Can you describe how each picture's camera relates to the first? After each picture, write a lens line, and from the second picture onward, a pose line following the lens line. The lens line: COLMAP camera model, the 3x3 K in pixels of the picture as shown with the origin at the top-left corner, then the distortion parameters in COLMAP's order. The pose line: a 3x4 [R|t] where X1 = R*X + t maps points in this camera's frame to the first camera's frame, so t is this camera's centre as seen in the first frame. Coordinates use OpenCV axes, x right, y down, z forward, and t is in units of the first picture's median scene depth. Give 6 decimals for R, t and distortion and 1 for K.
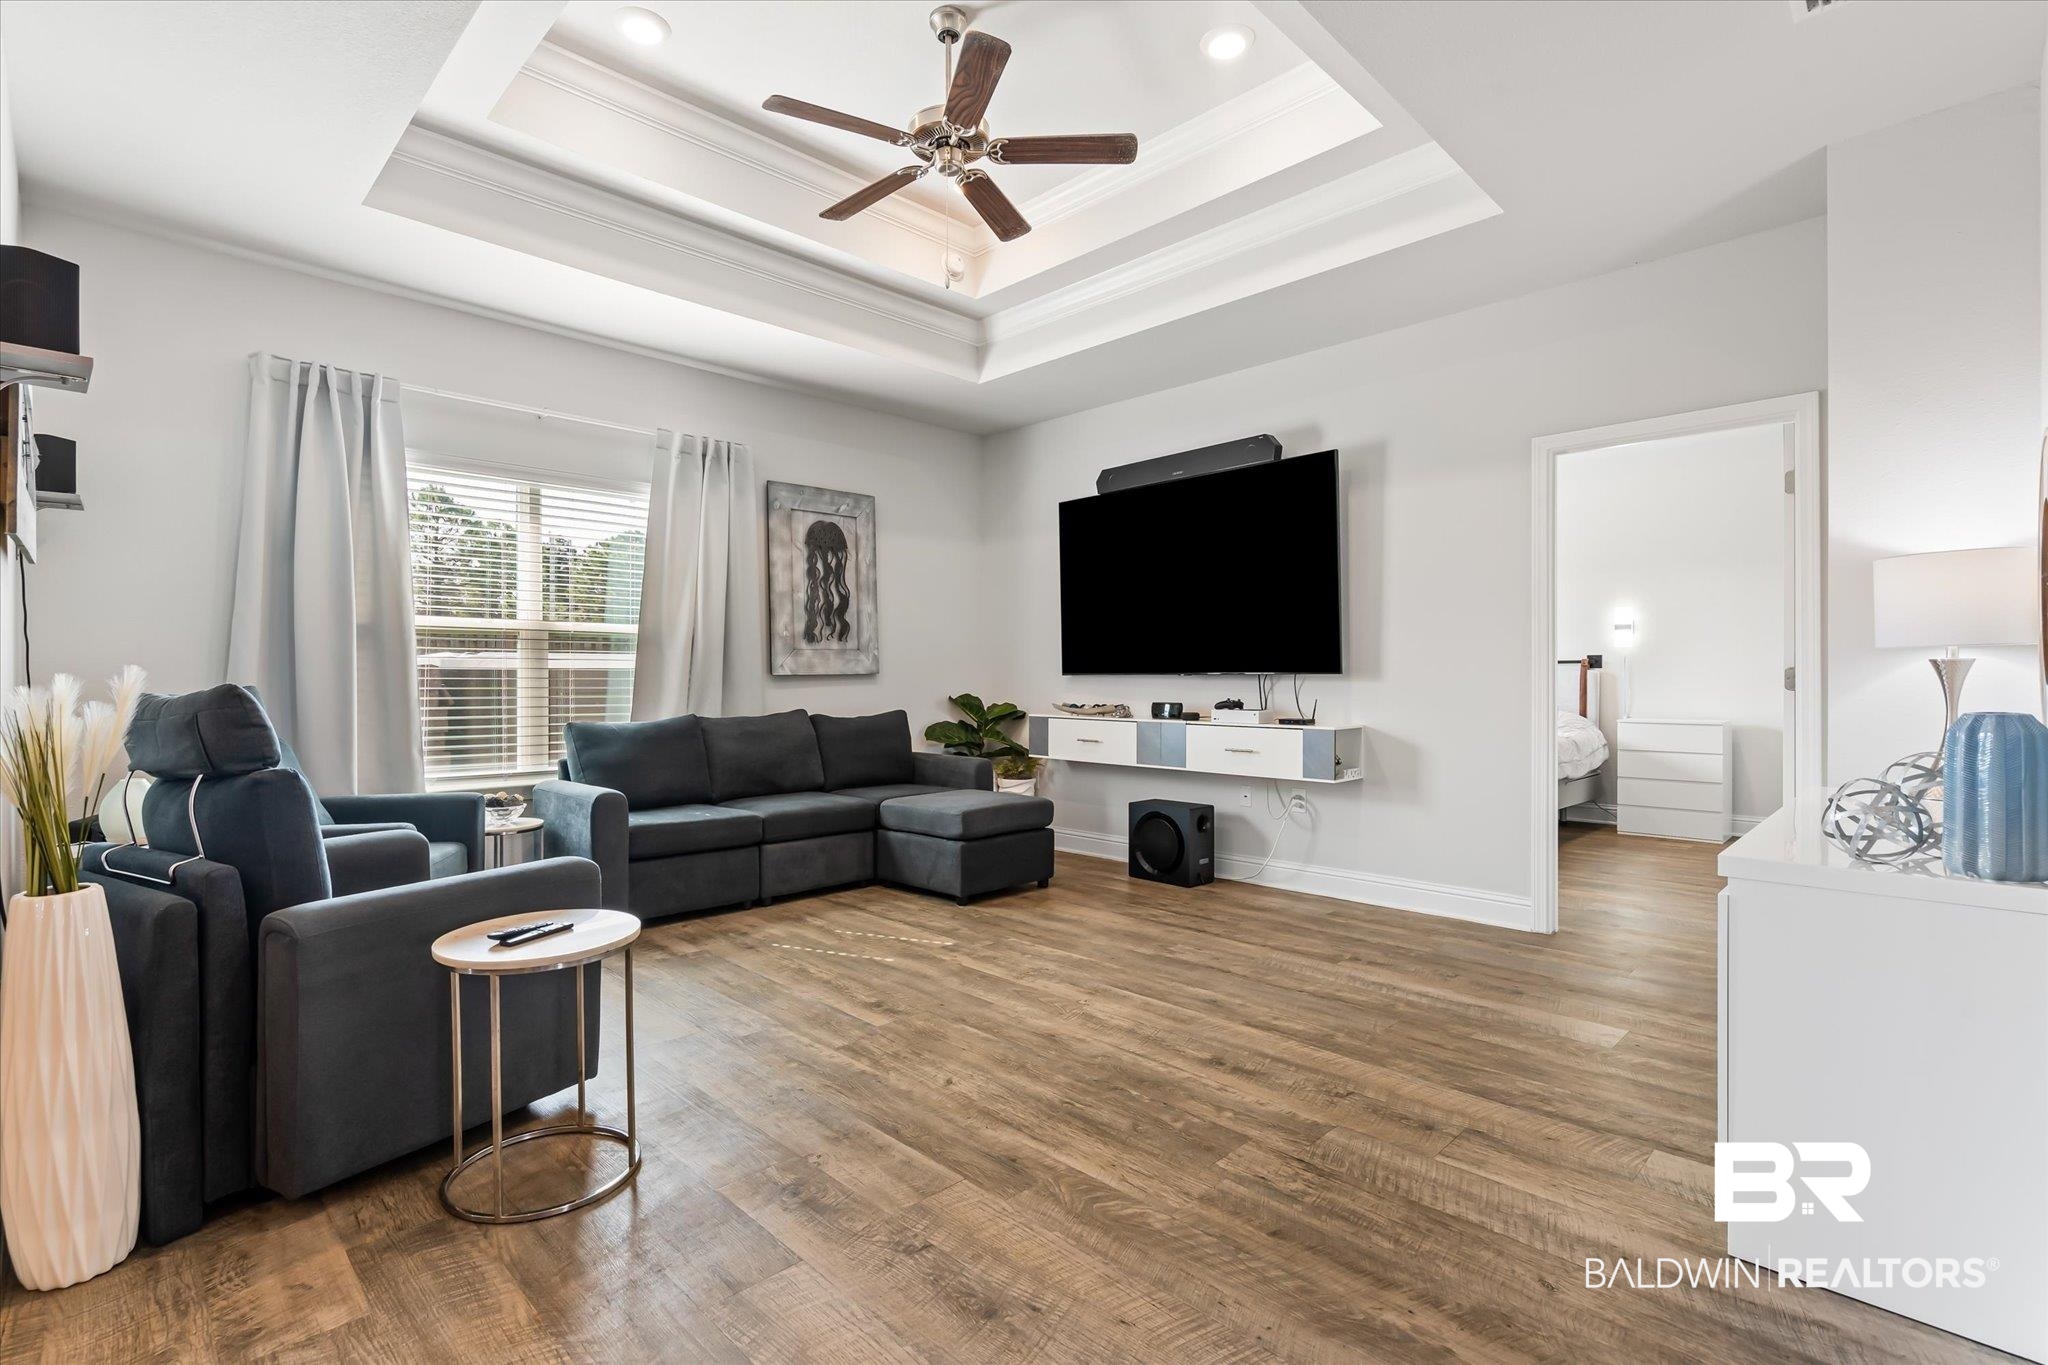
lens RADIAL K [[951.6, 0, 1019.0], [0, 951.6, 671.2], [0, 0, 1]] dist [-0.002168, 0.000121]
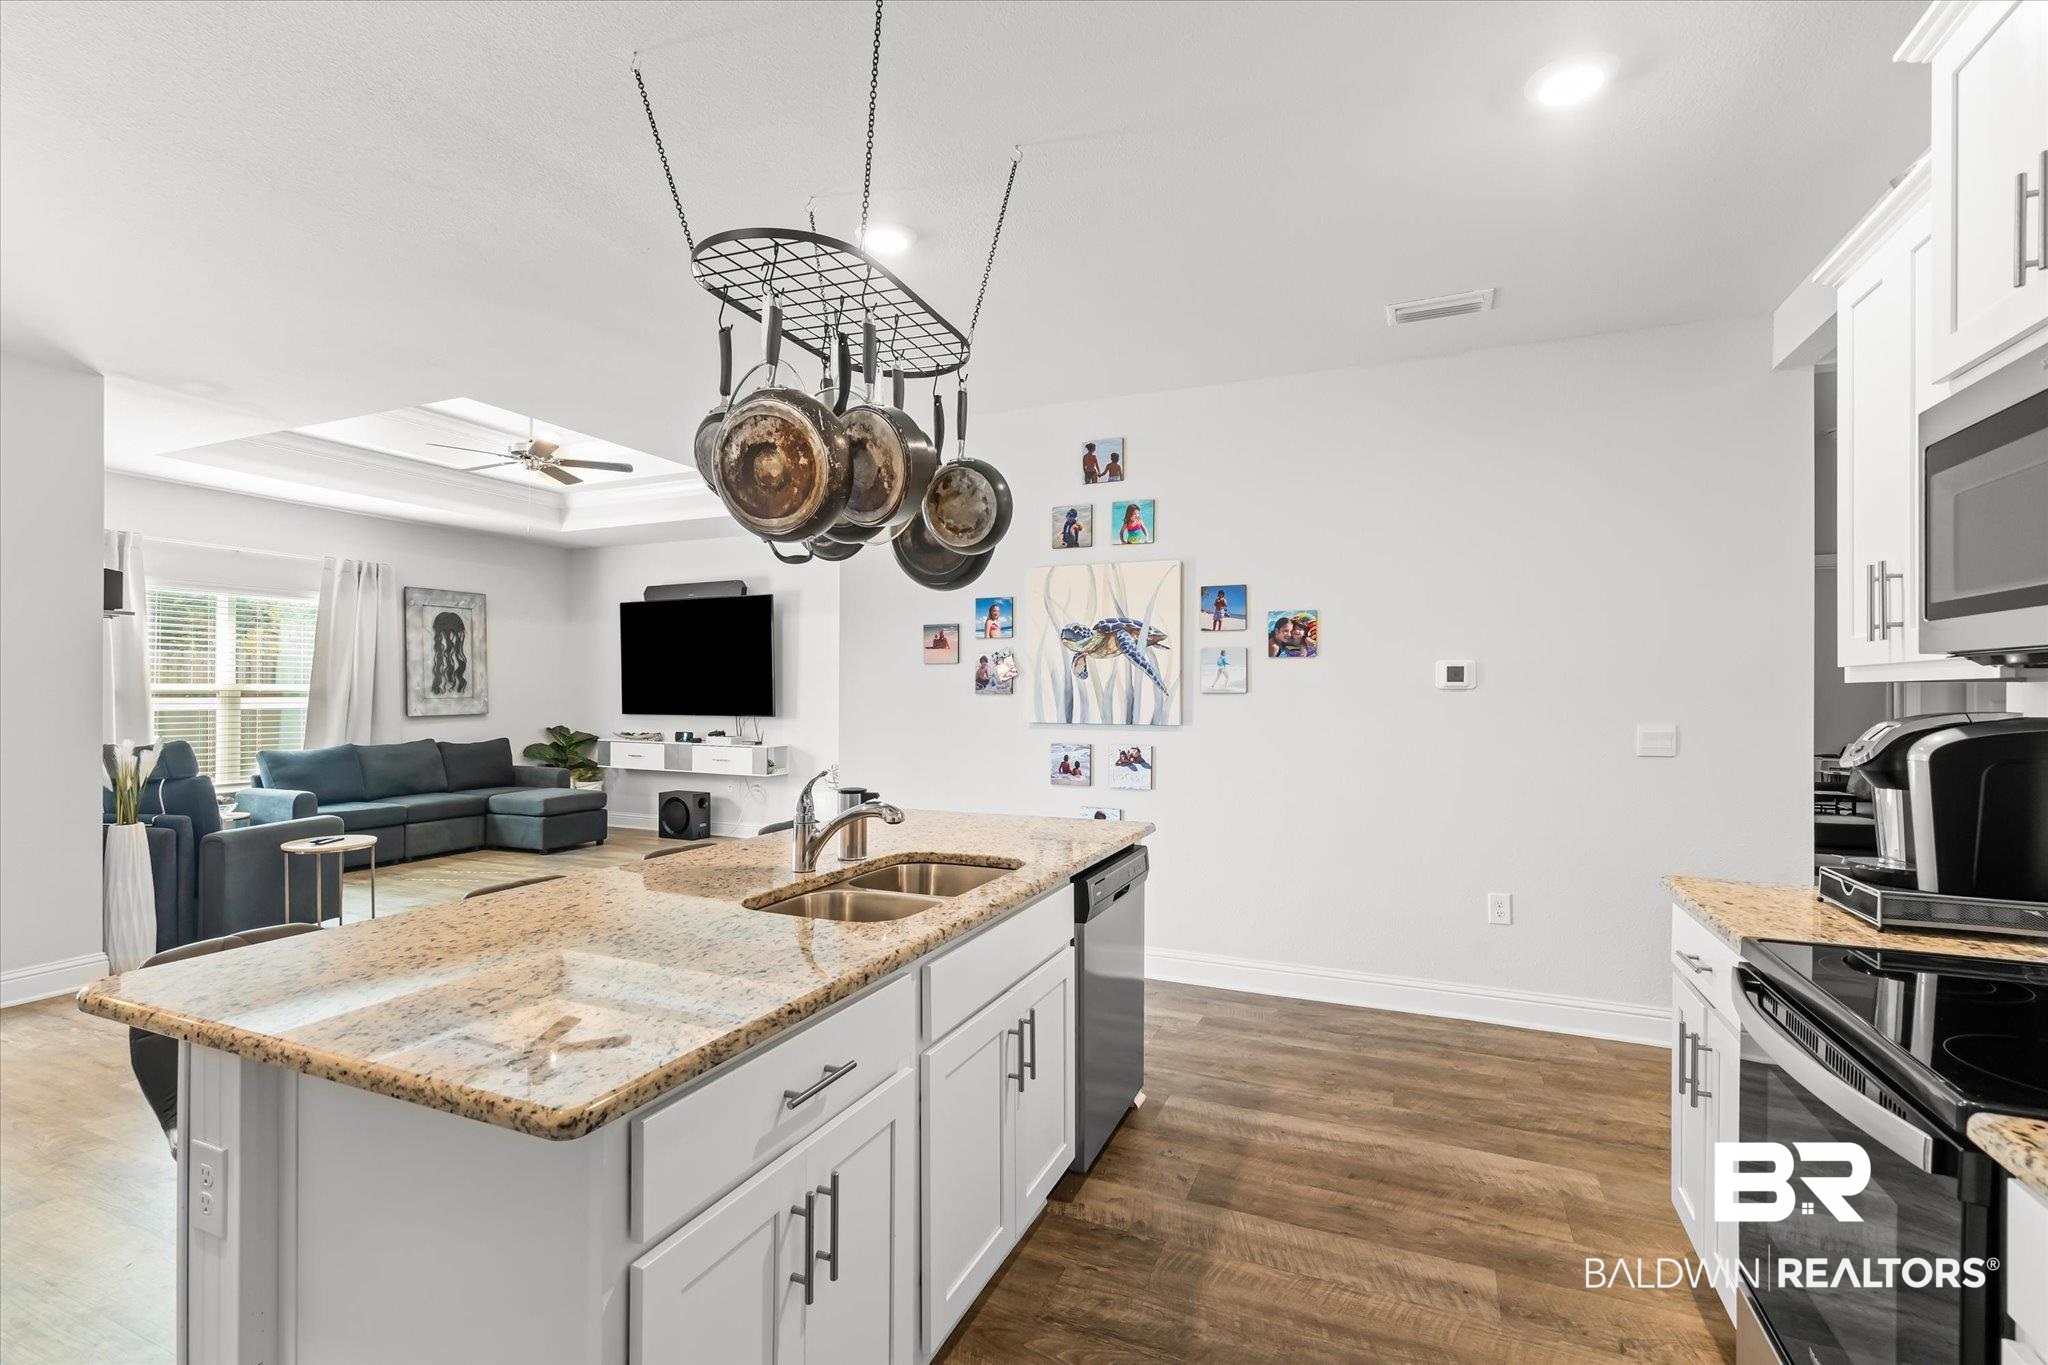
lens RADIAL K [[924.0, 0, 1000.2], [0, 924.0, 687.9], [0, 0, 1]] dist [-0.000301, 0.000113]
pose [[0.935240, 0.006370, 0.353957, 0.108241], [-0.007650, 0.999968, 0.002218, -0.056280], [-0.353932, -0.004782, 0.935259, -0.764138]]
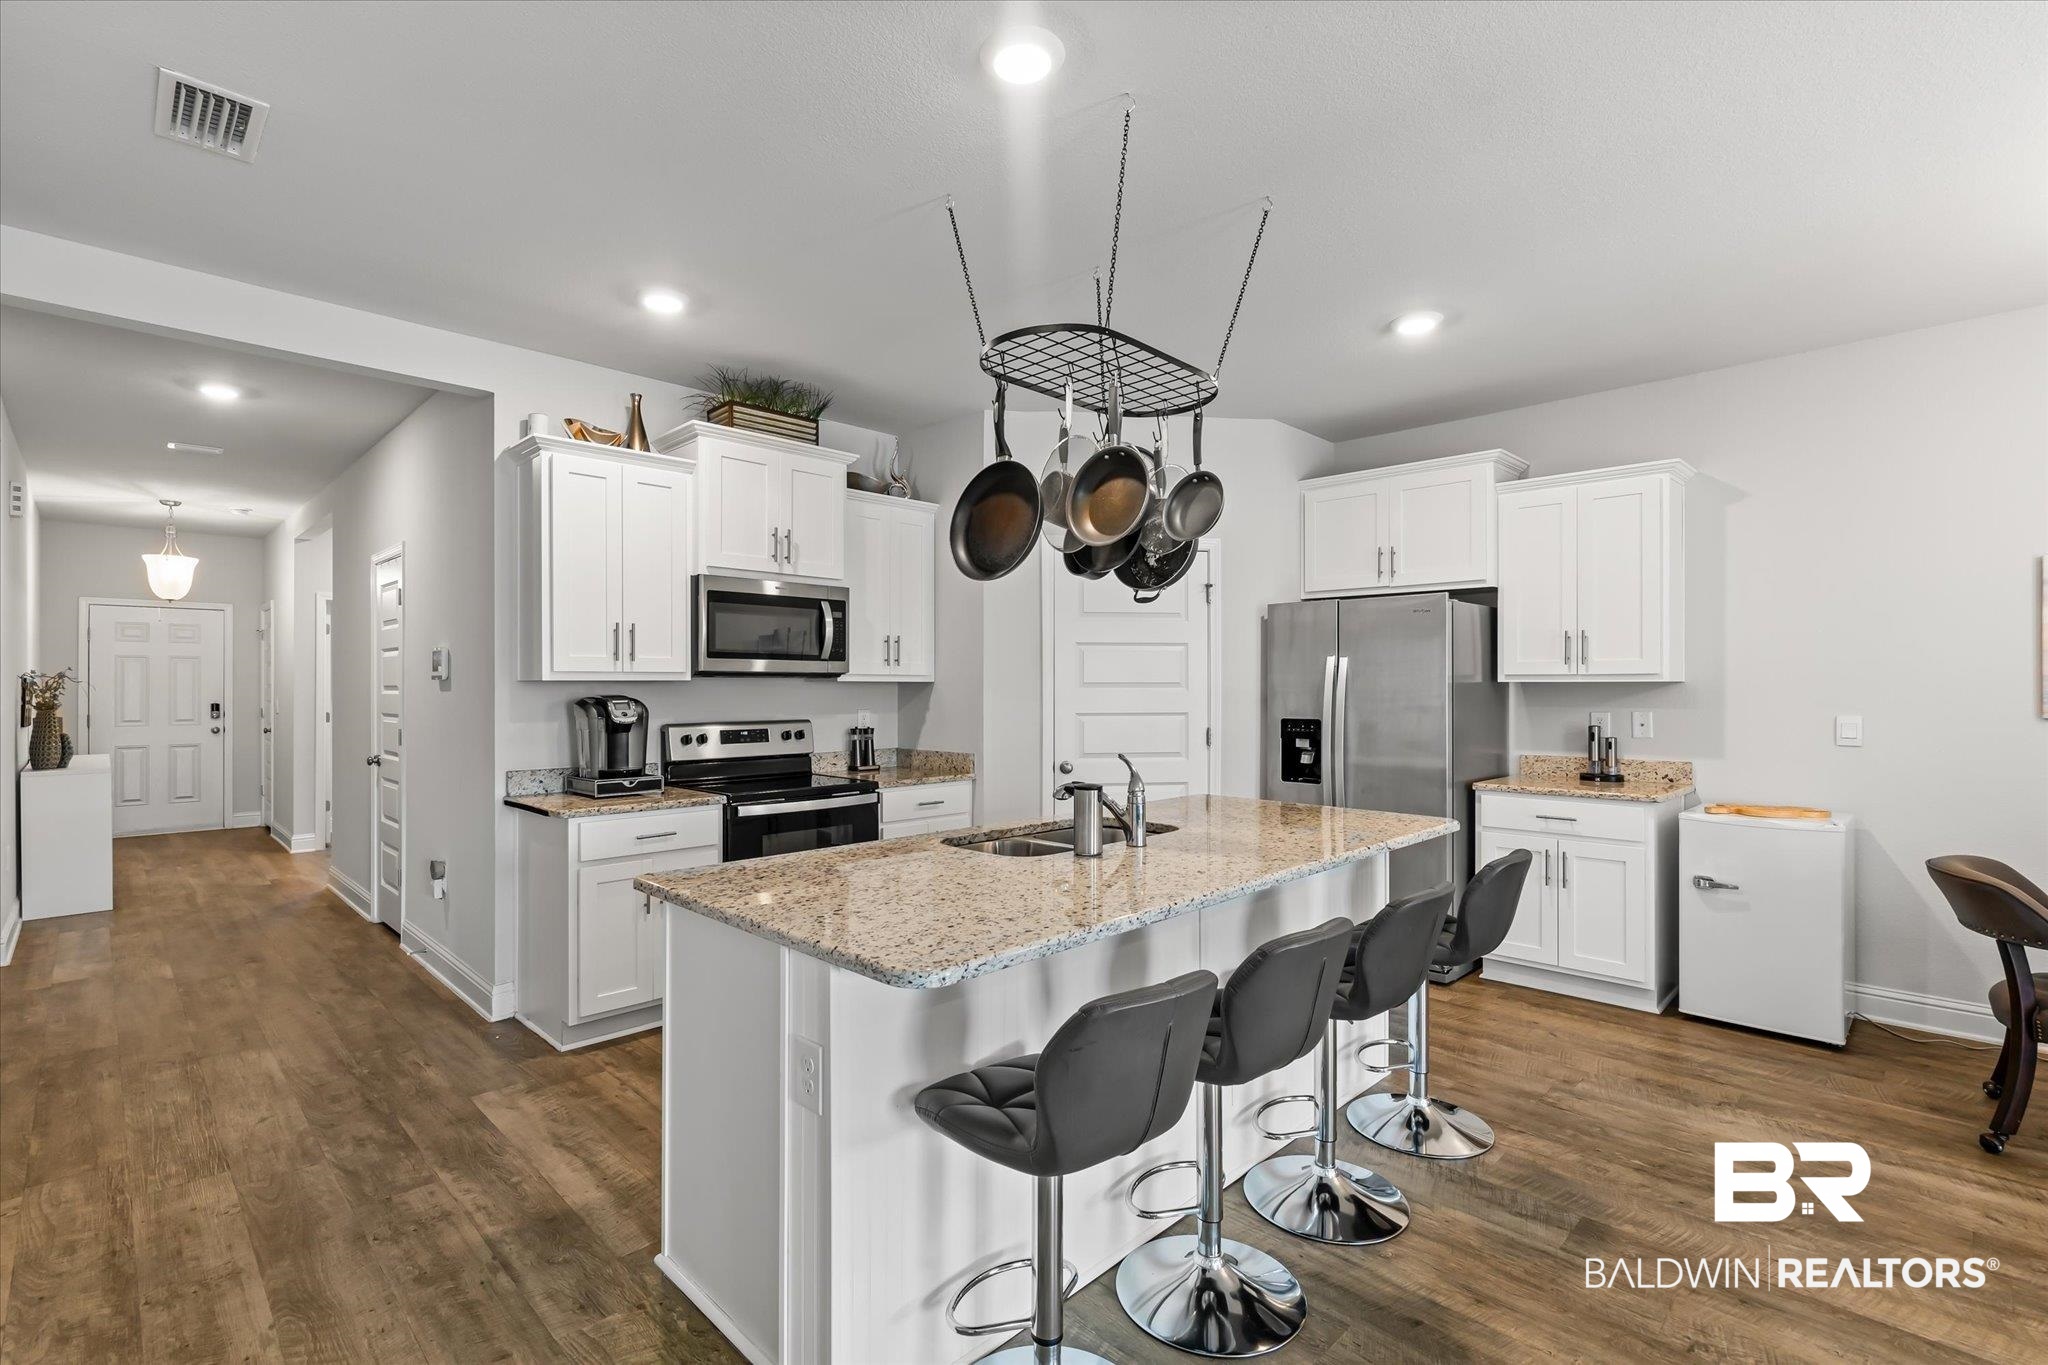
lens RADIAL K [[941.3, 0, 1018.0], [0, 941.3, 684.7], [0, 0, 1]] dist [0.001960, 0.000429]
pose [[-0.999965, -0.000947, -0.008332, 0.253019], [-0.000855, 0.999938, -0.011067, -0.048791], [0.008342, -0.011060, -0.999904, 0.230848]]
